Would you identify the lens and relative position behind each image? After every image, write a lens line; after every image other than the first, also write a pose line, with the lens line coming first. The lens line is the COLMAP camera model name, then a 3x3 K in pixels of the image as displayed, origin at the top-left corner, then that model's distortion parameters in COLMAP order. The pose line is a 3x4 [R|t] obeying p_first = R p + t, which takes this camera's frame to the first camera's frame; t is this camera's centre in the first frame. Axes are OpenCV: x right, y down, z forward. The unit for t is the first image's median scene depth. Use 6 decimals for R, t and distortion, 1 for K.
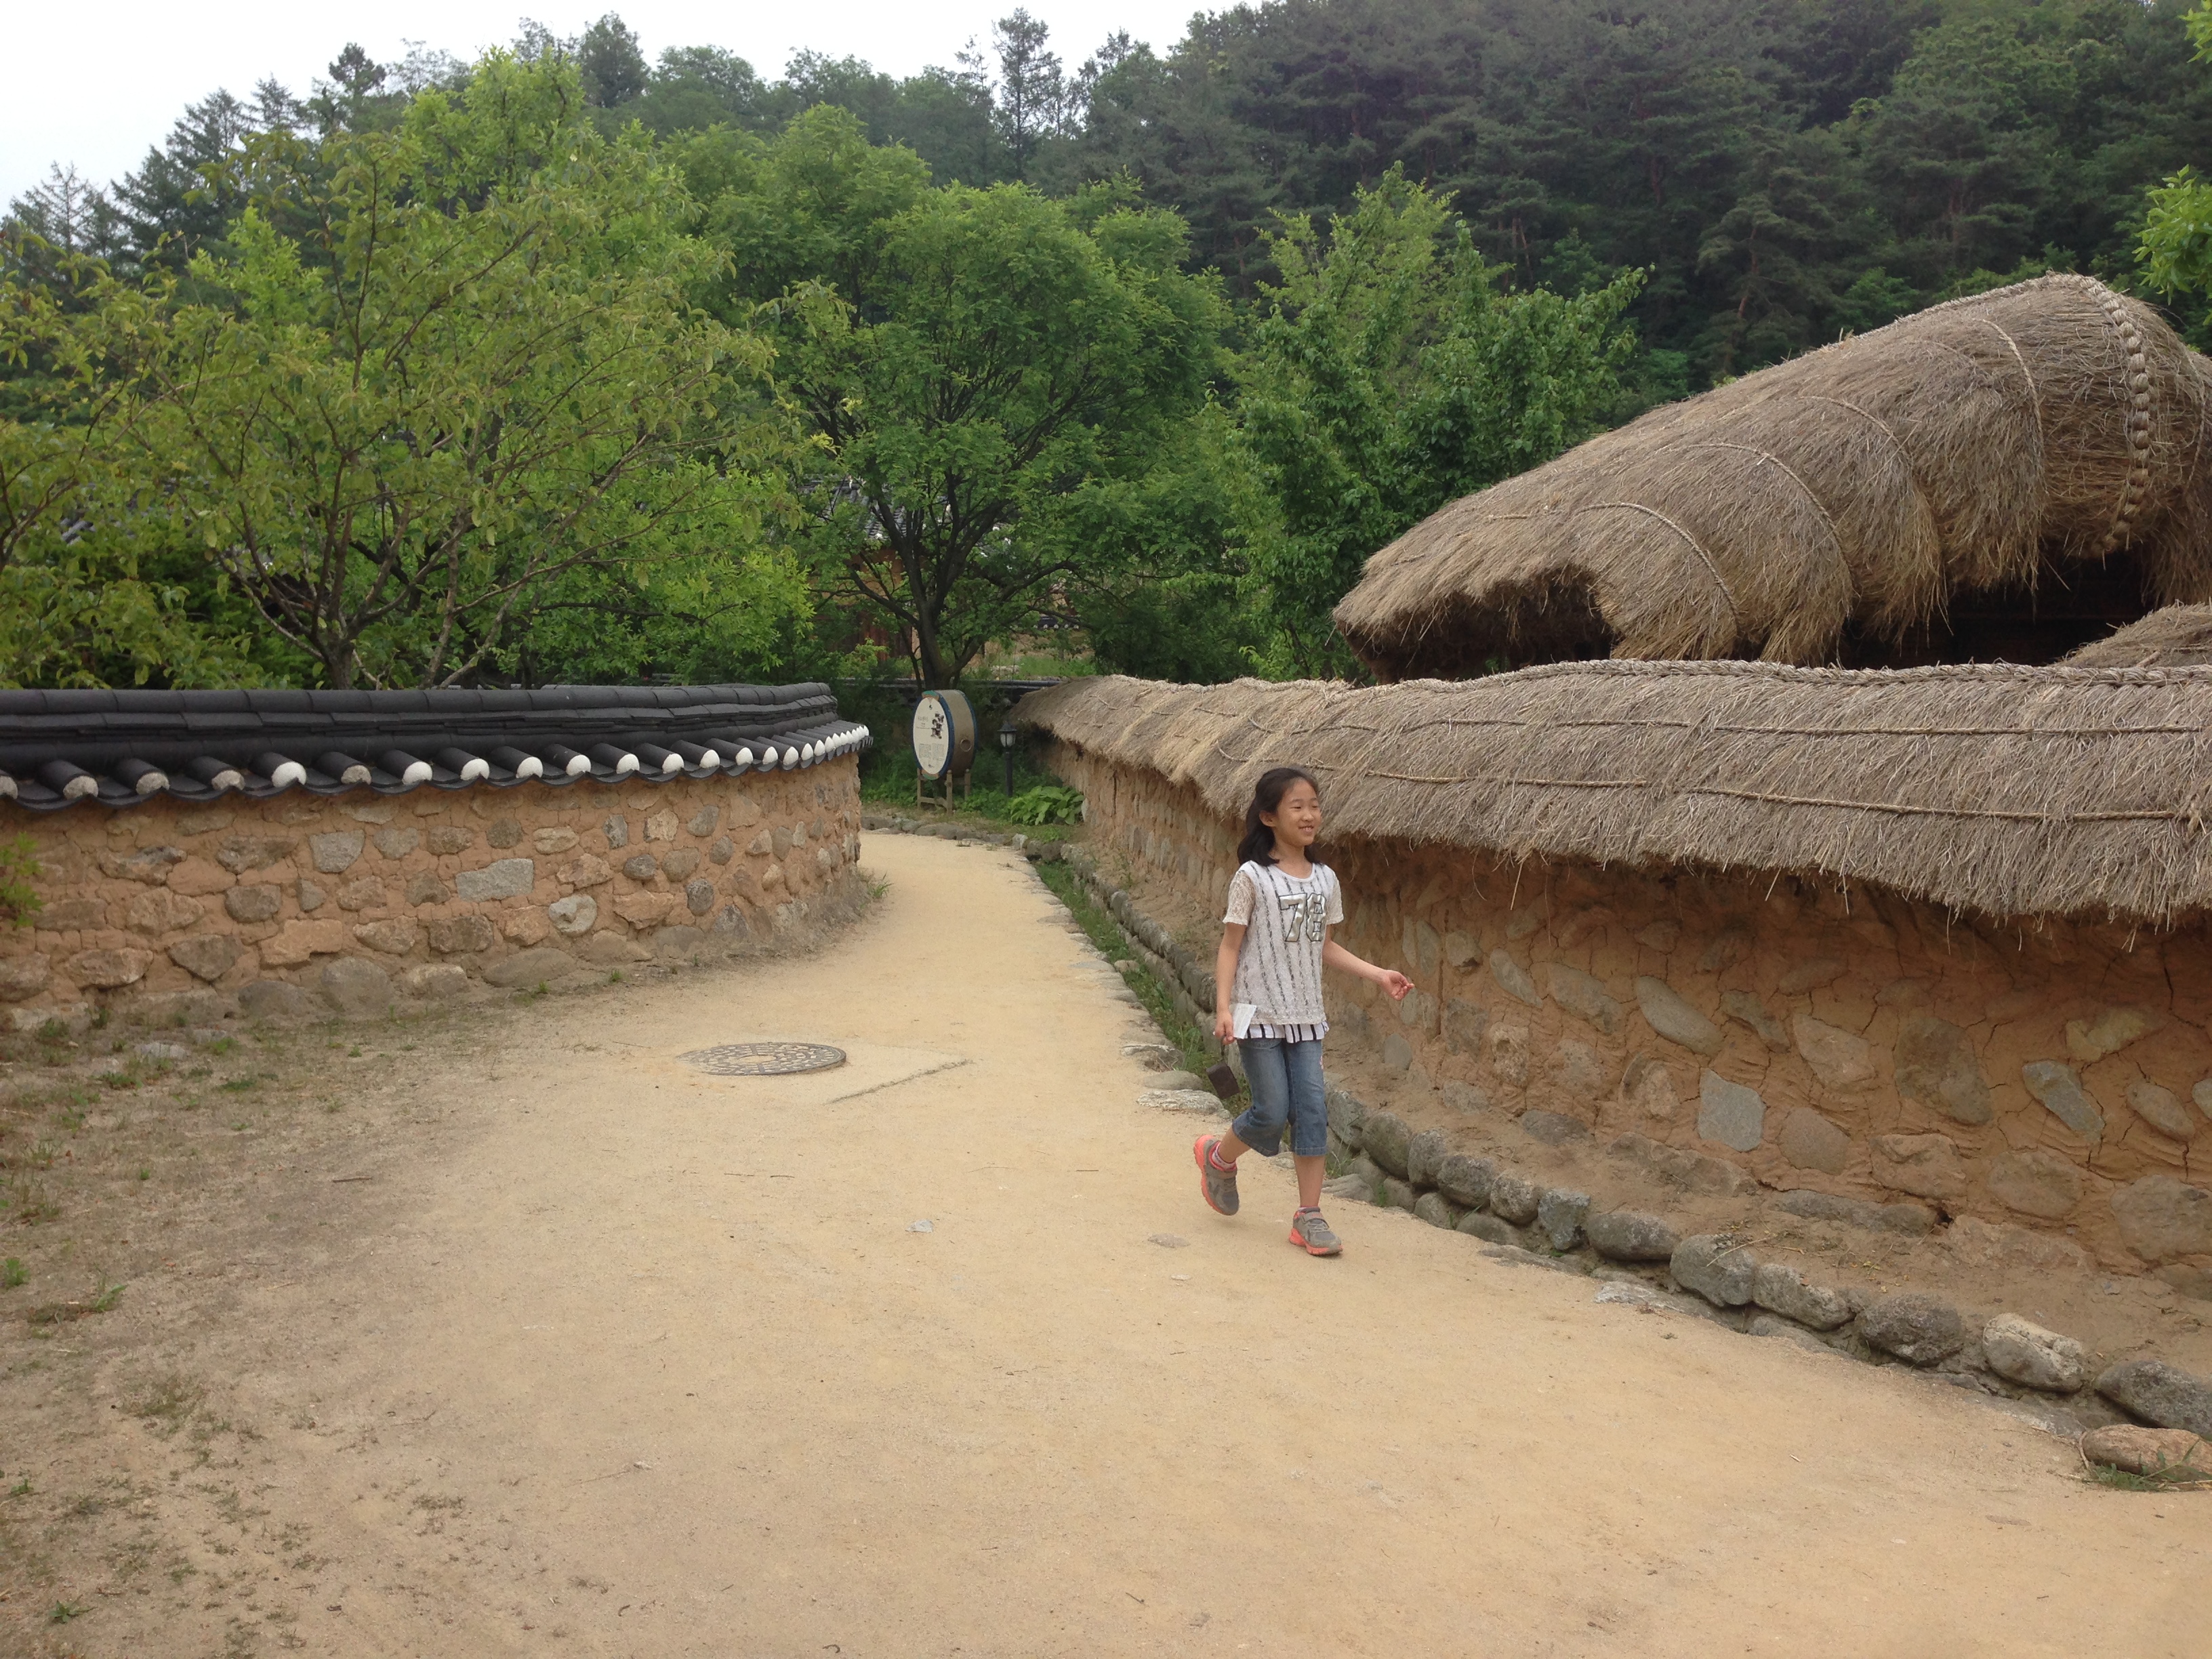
lens RADIAL K [[2081.9, 0, 1106.7], [0, 2081.9, 821.7], [0, 0, 1]] dist [0.130739, -0.223879]
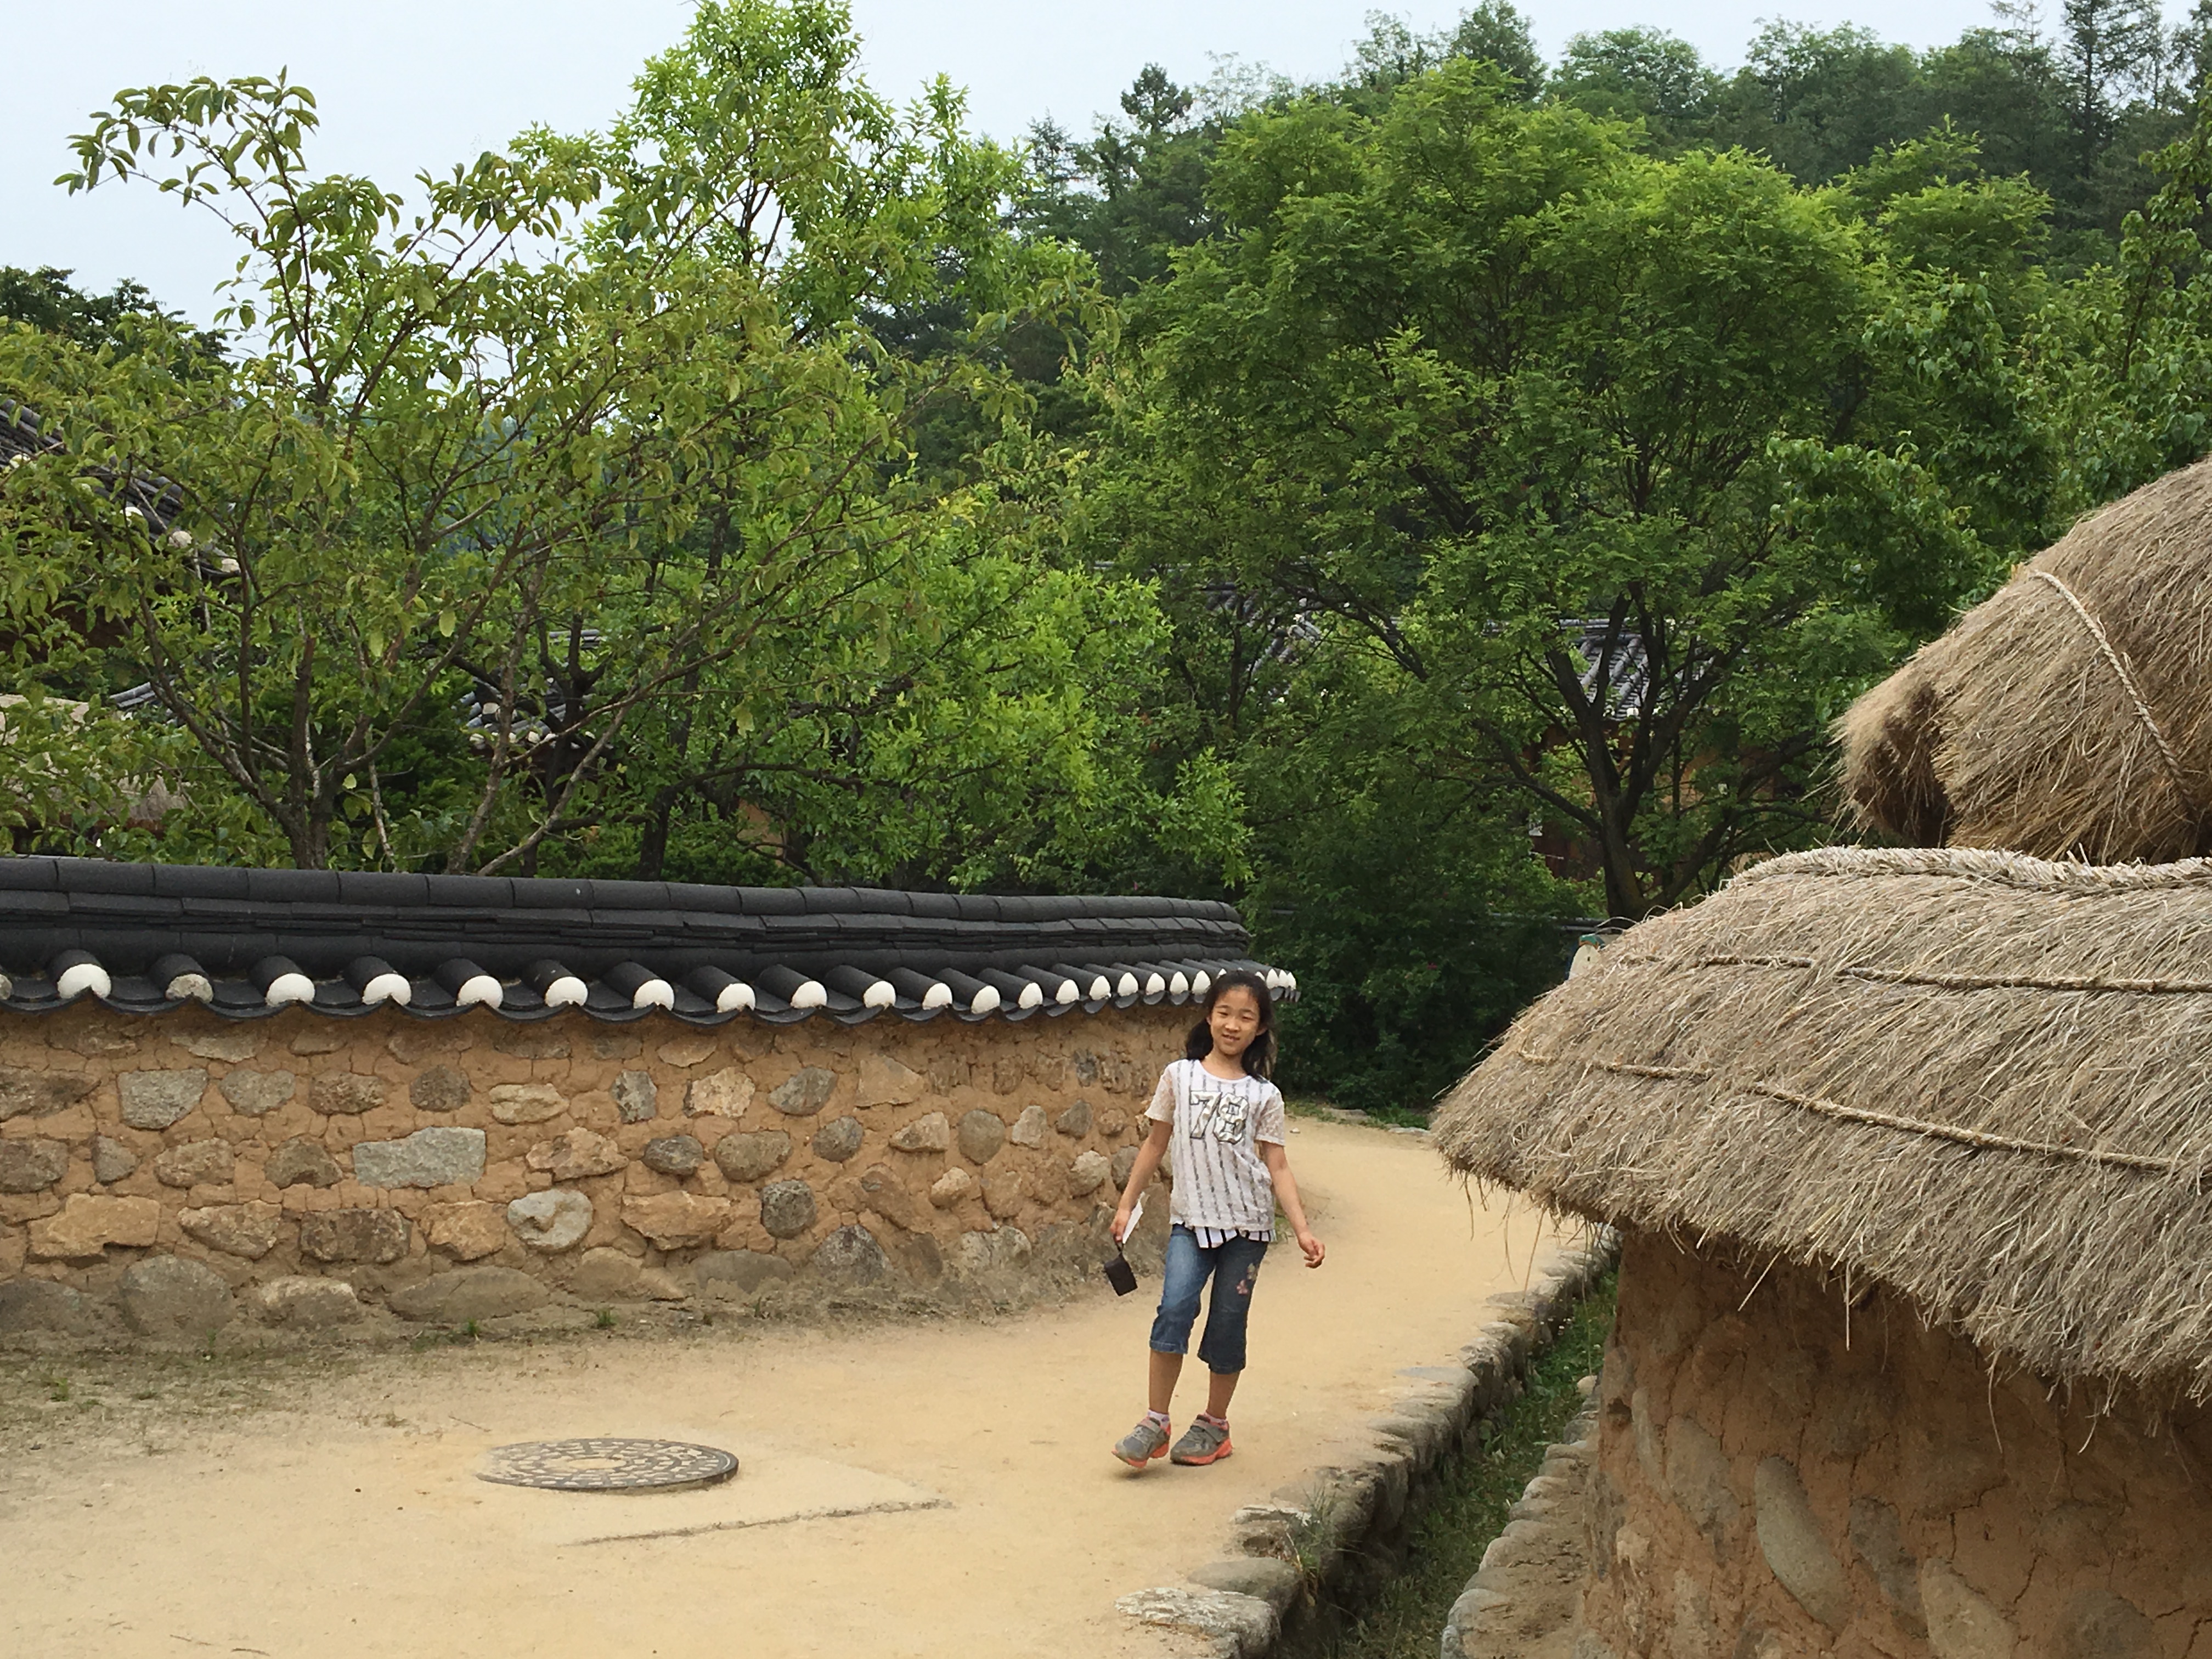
lens RADIAL K [[3072.4, 0, 1074.8], [0, 3072.4, 823.2], [0, 0, 1]] dist [0.110122, -0.162855]
pose [[0.928037, 0.022287, -0.371820, 0.229027], [-0.060932, 0.993846, -0.092511, 0.000251], [0.367470, 0.108510, 0.923684, 0.135308]]
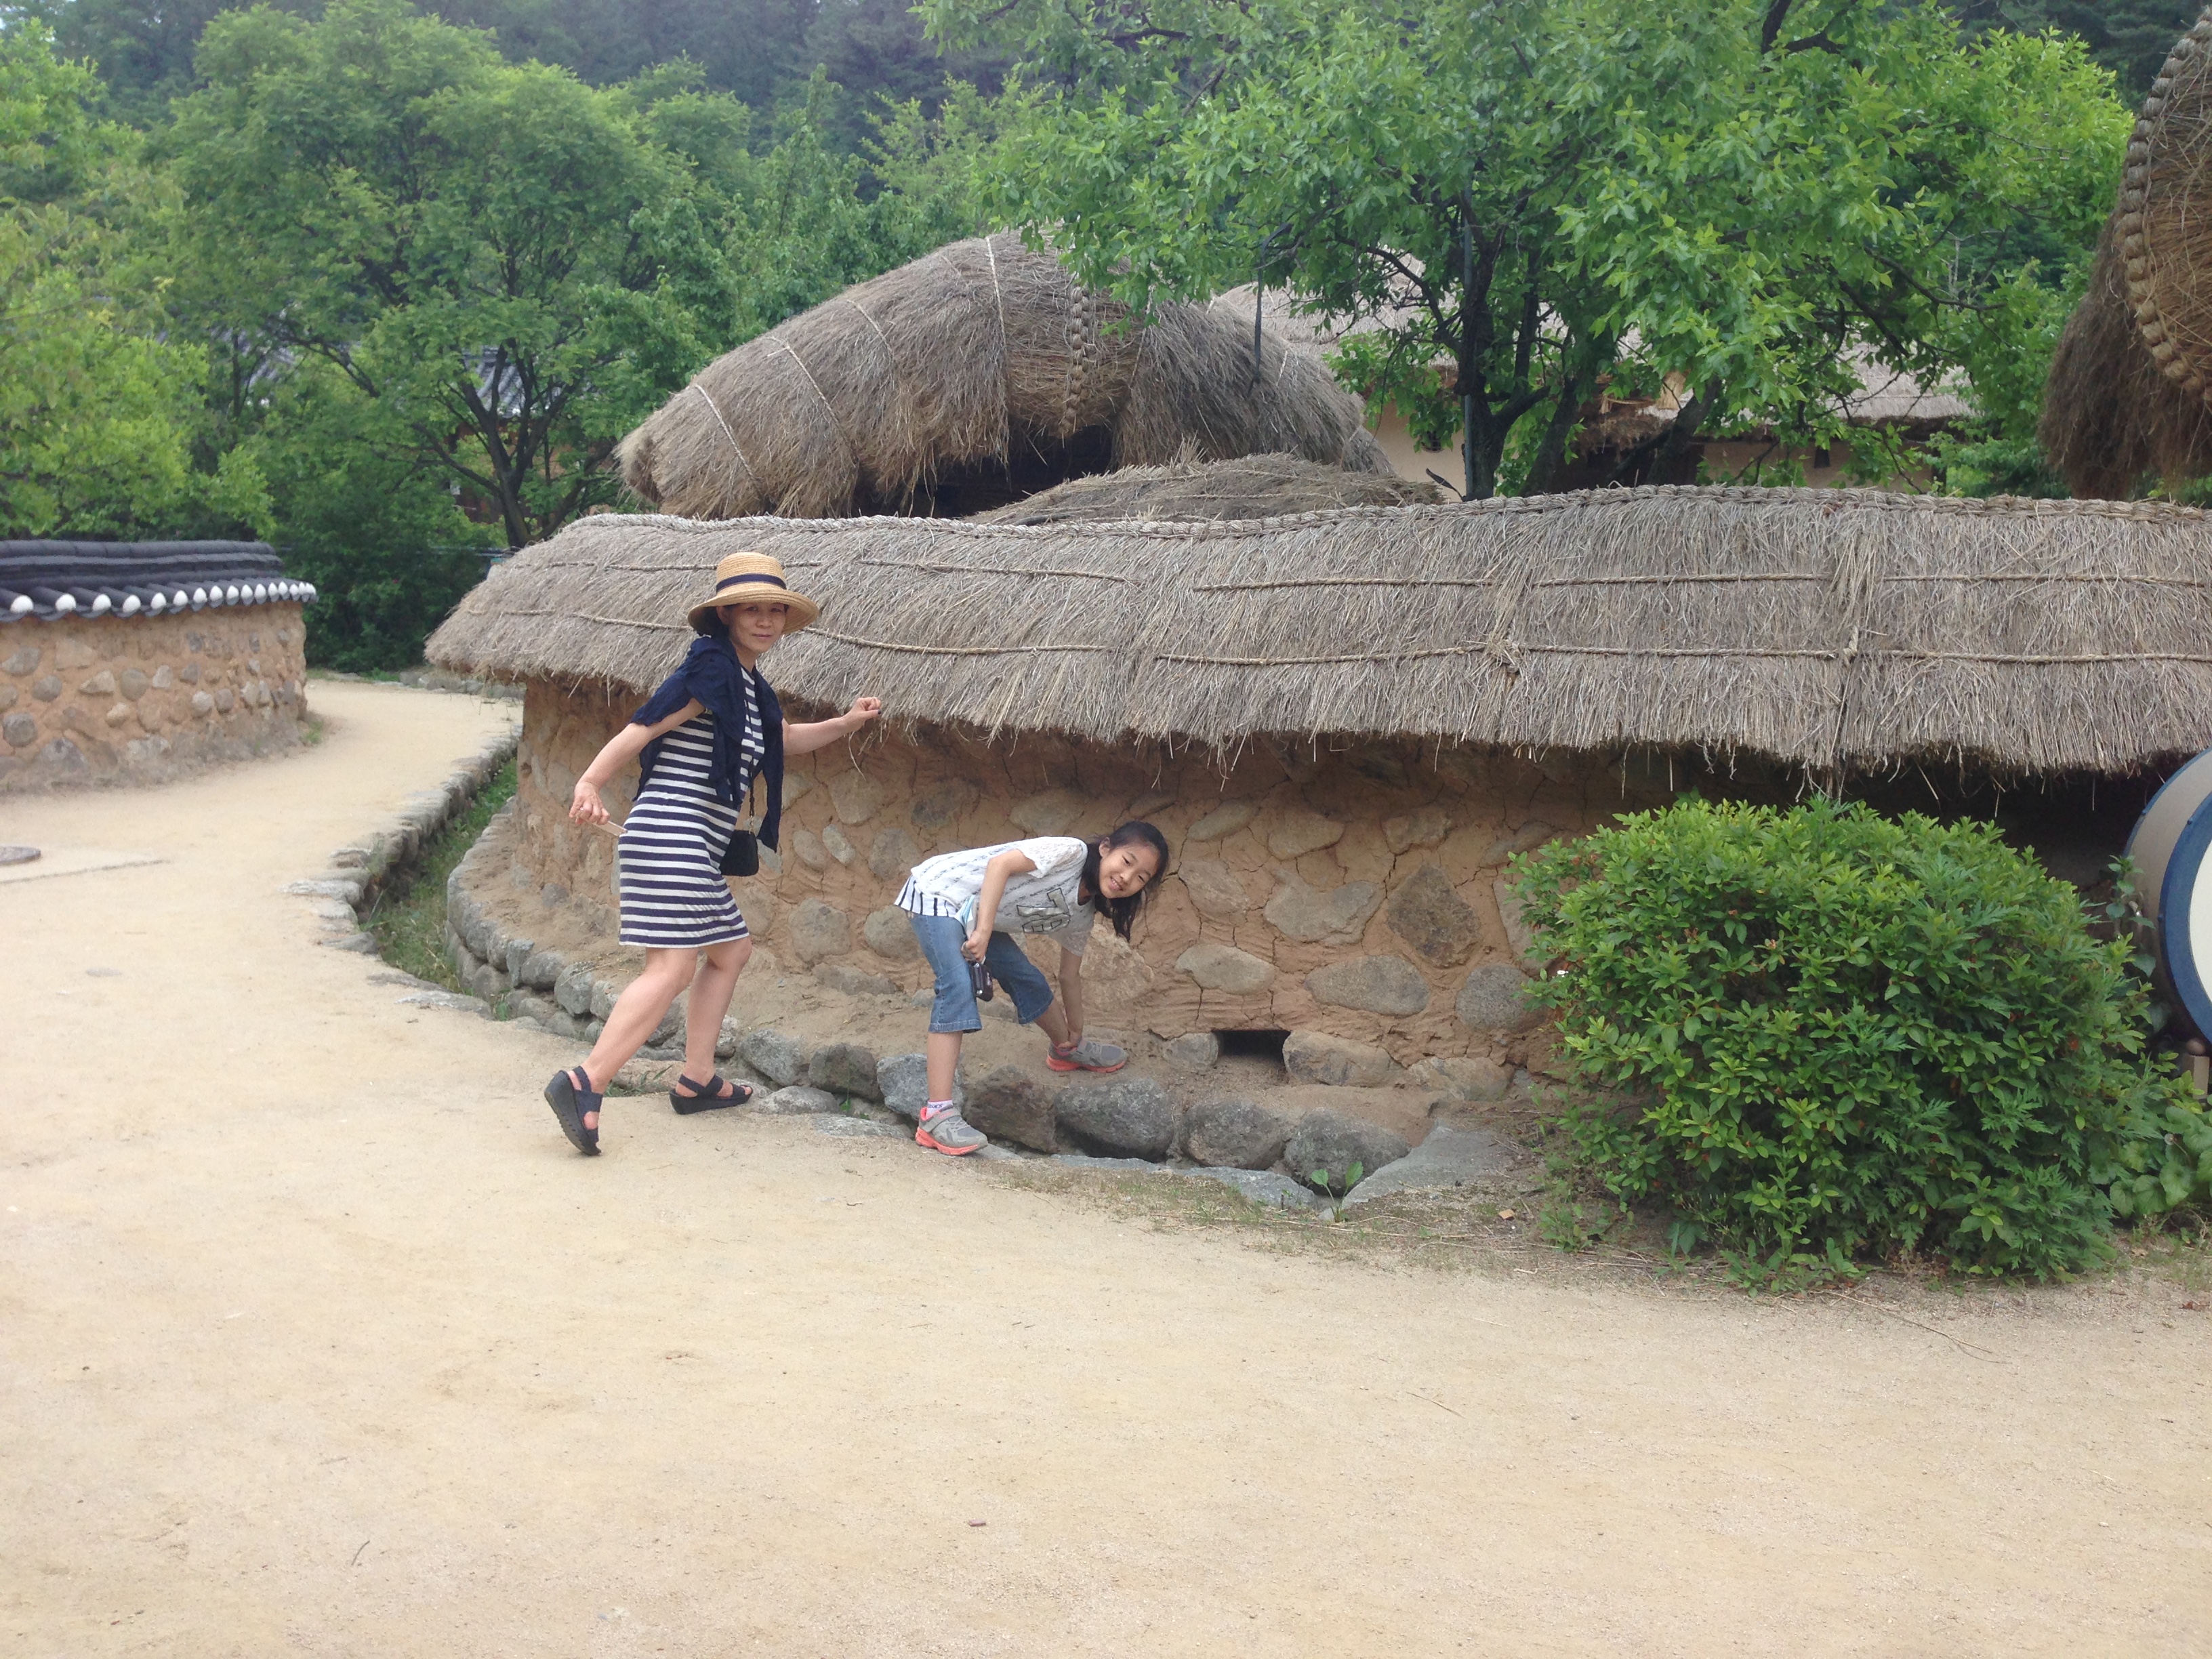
lens RADIAL K [[2095.3, 0, 1135.1], [0, 2095.3, 803.0], [0, 0, 1]] dist [0.135687, -0.174635]
pose [[0.997087, -0.004200, 0.076156, 0.293409], [0.000762, 0.998982, 0.045113, 0.023054], [-0.076268, -0.044923, 0.996075, -0.165757]]
